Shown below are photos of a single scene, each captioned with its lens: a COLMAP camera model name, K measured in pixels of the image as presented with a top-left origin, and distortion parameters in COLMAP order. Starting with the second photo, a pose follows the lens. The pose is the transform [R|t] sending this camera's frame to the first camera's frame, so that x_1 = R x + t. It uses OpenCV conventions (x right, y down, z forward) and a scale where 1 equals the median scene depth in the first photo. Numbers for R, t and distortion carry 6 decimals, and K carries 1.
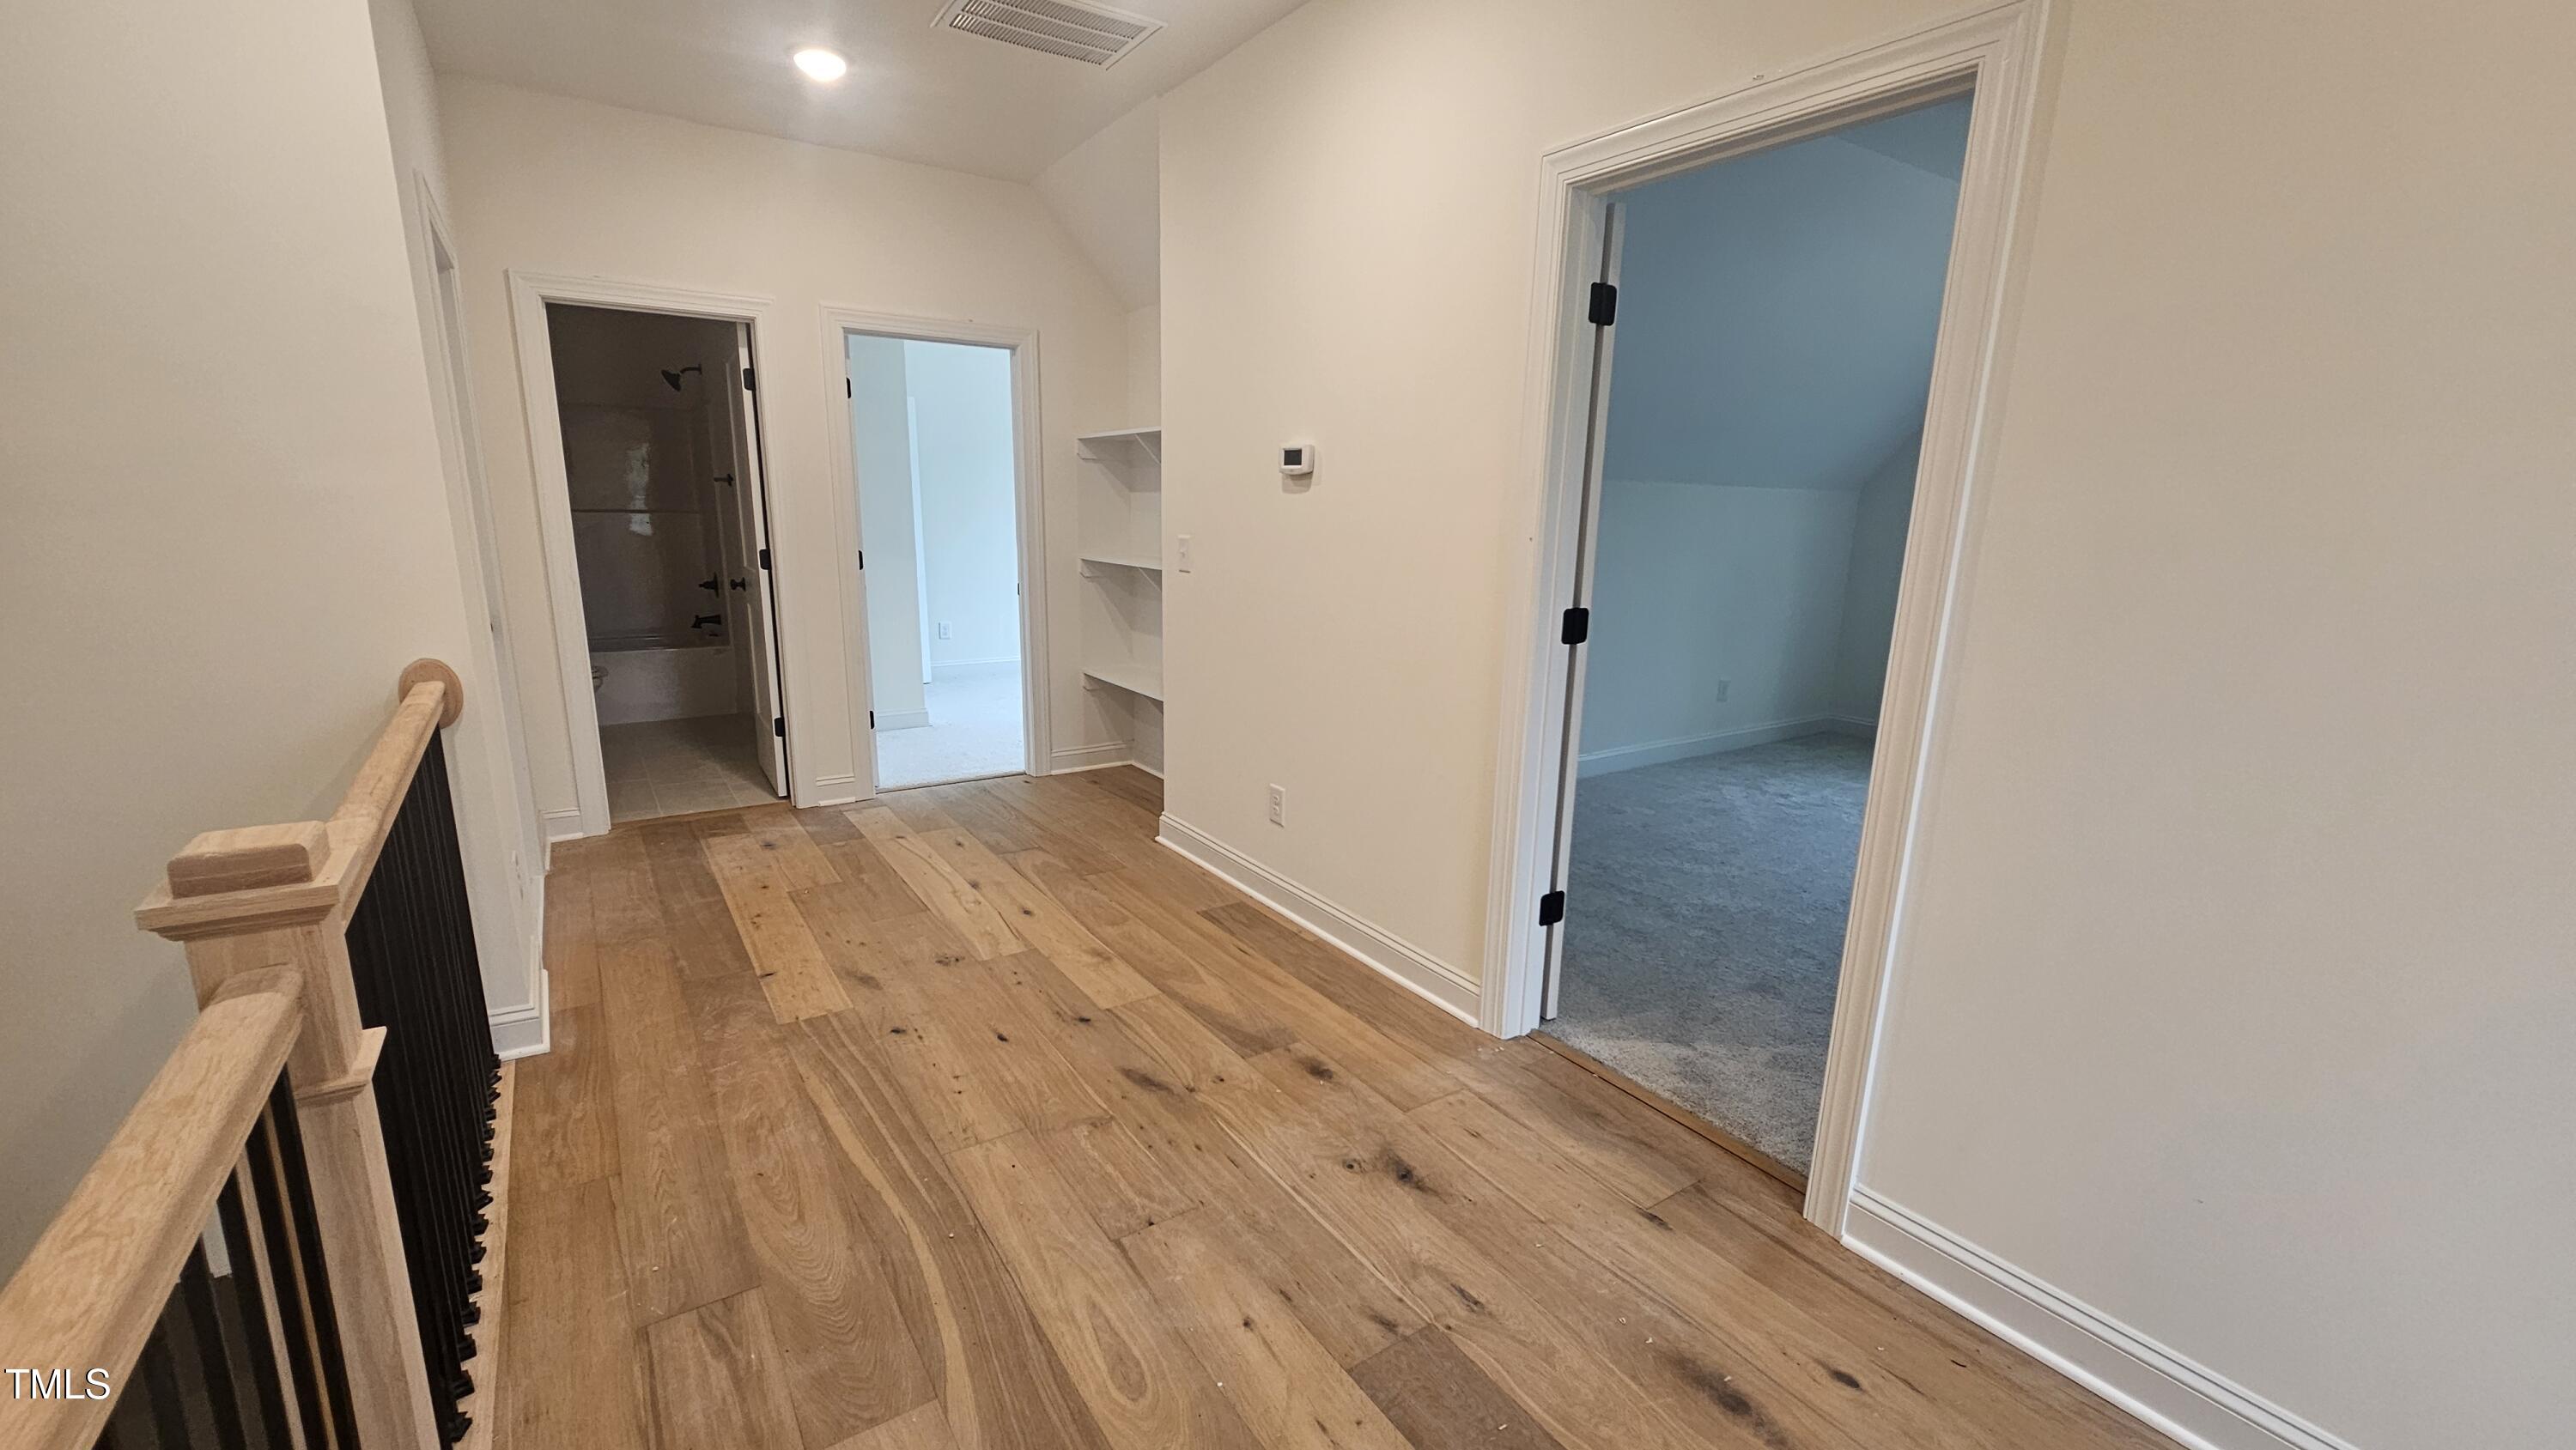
lens RADIAL K [[1054.0, 0, 1269.5], [0, 1054.0, 738.4], [0, 0, 1]] dist [0.000284, -0.000029]
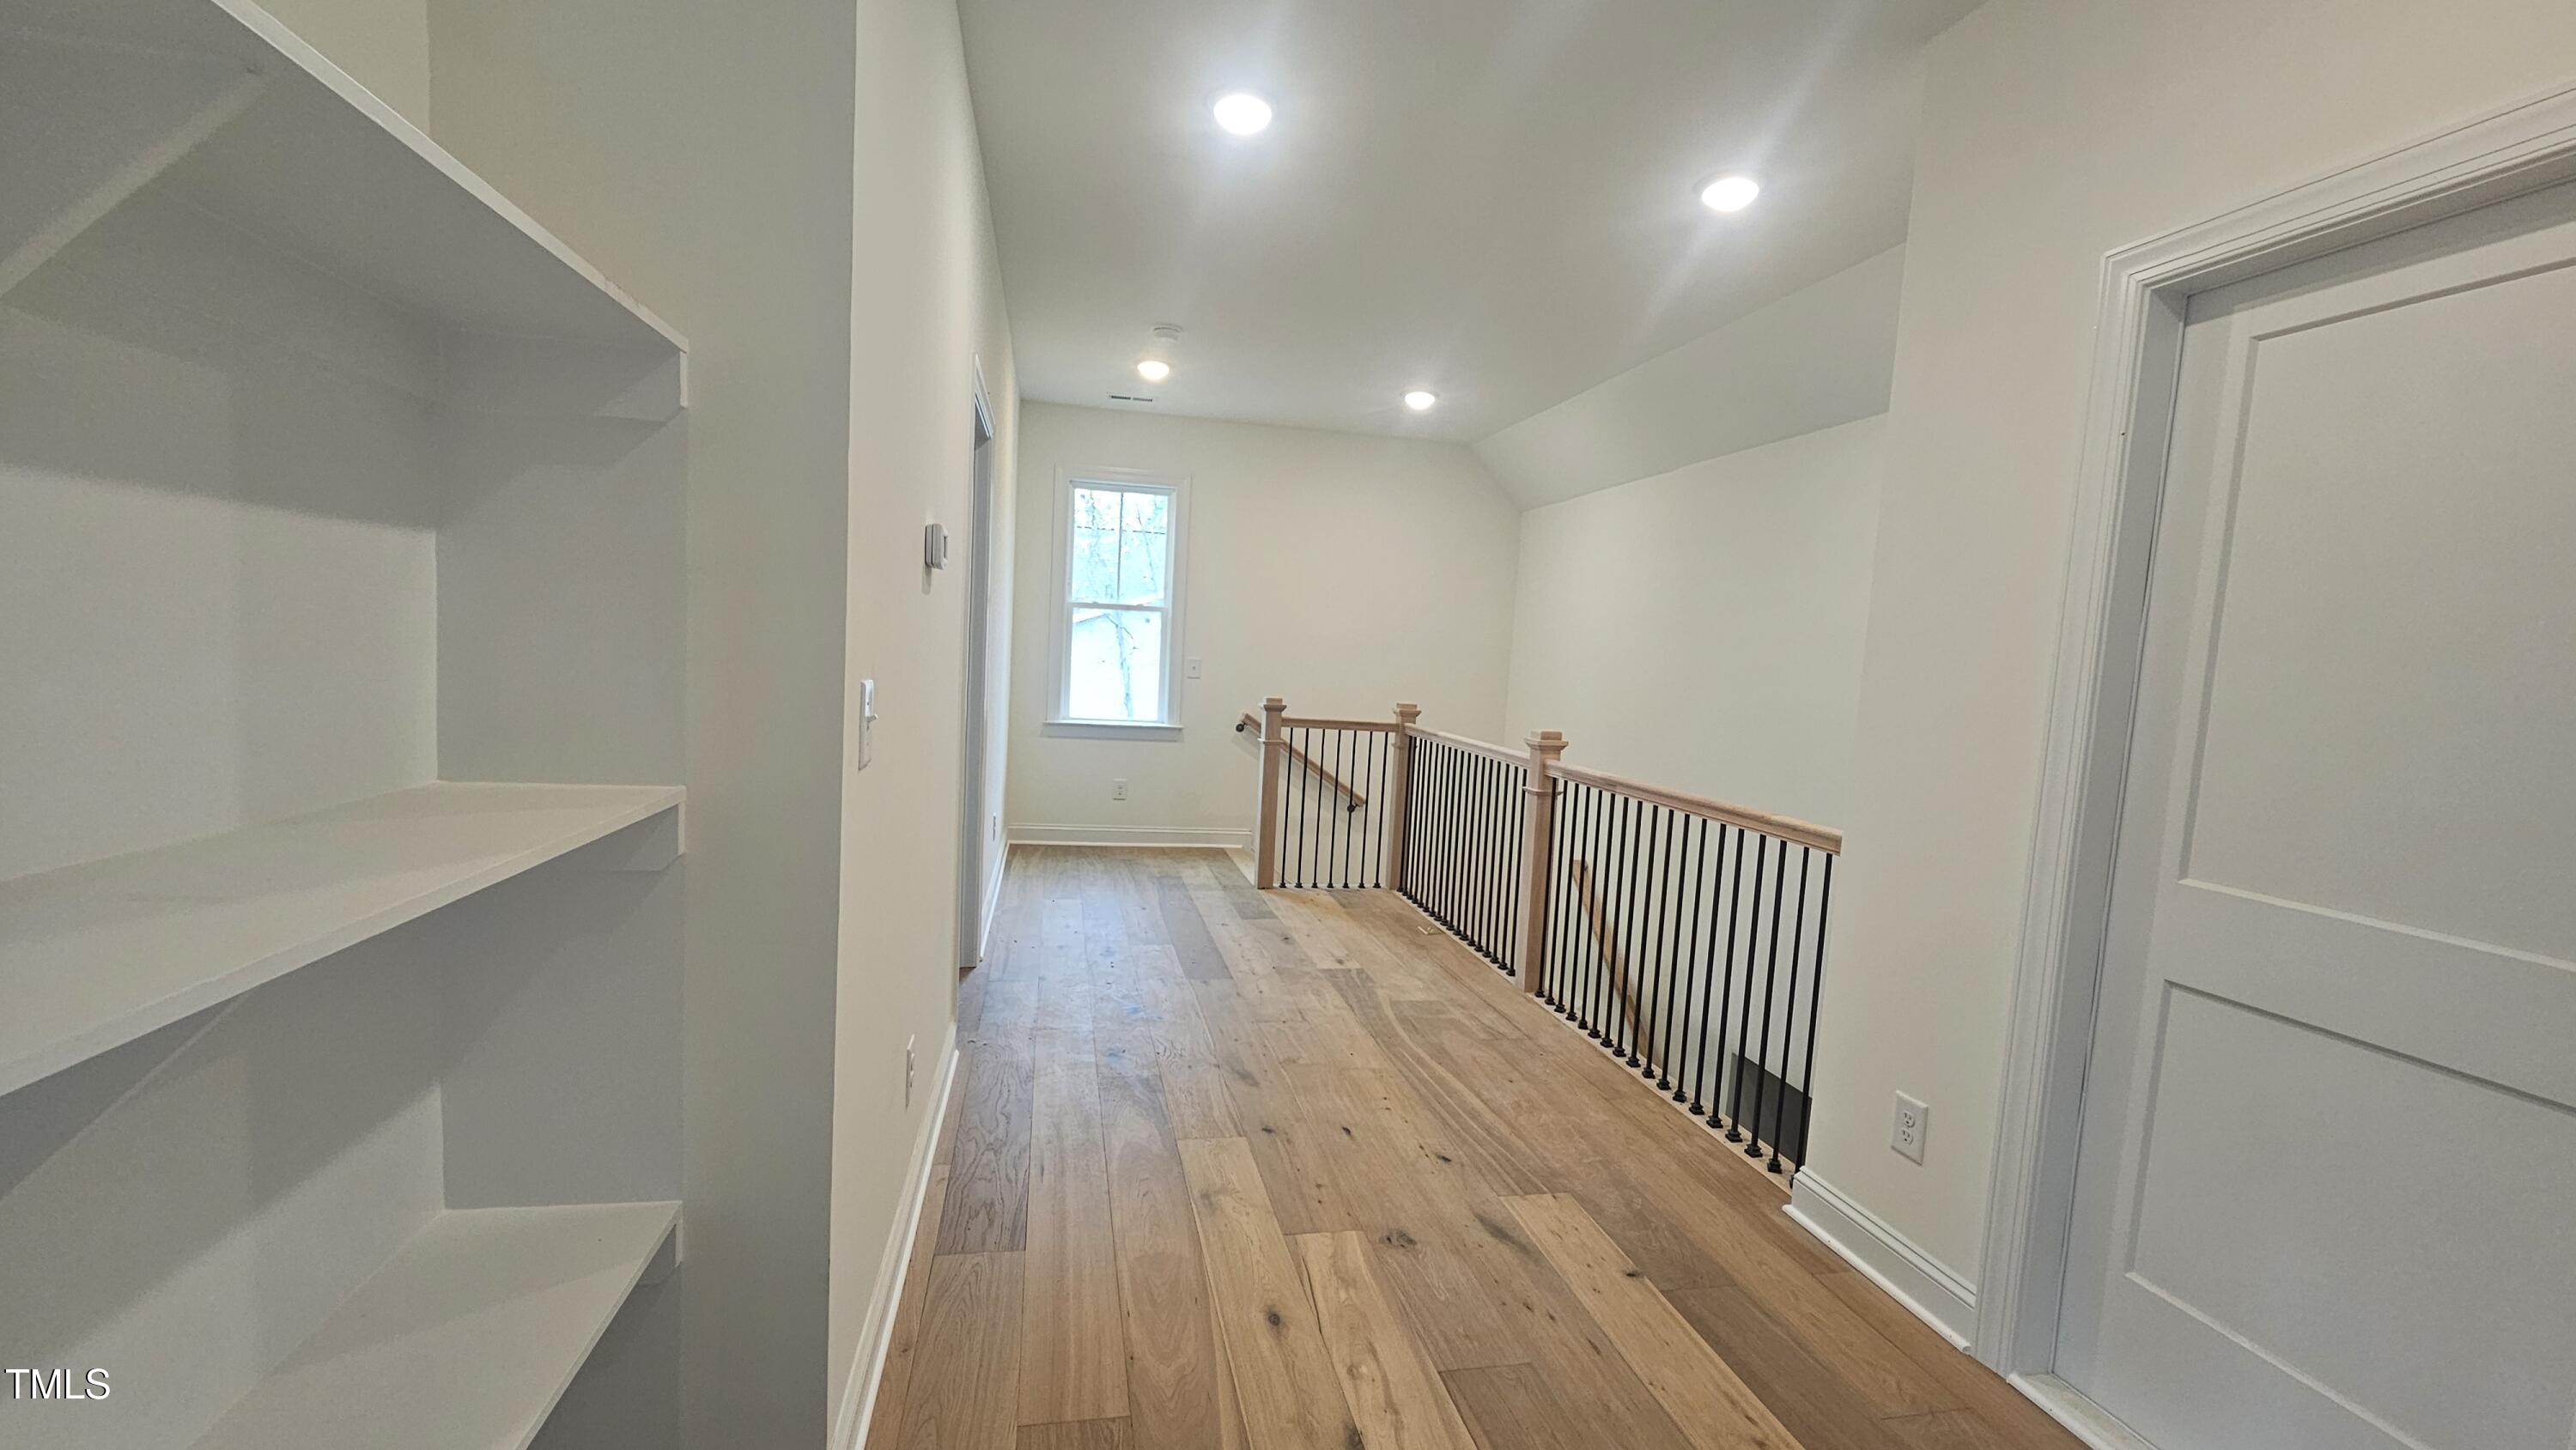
lens RADIAL K [[1054.0, 0, 1269.5], [0, 1054.0, 738.4], [0, 0, 1]] dist [0.000284, -0.000029]
pose [[-0.923815, -0.100578, 0.369392, -0.577699], [0.013561, 0.955671, 0.294124, -0.443225], [-0.382600, 0.276725, -0.881499, 2.007960]]
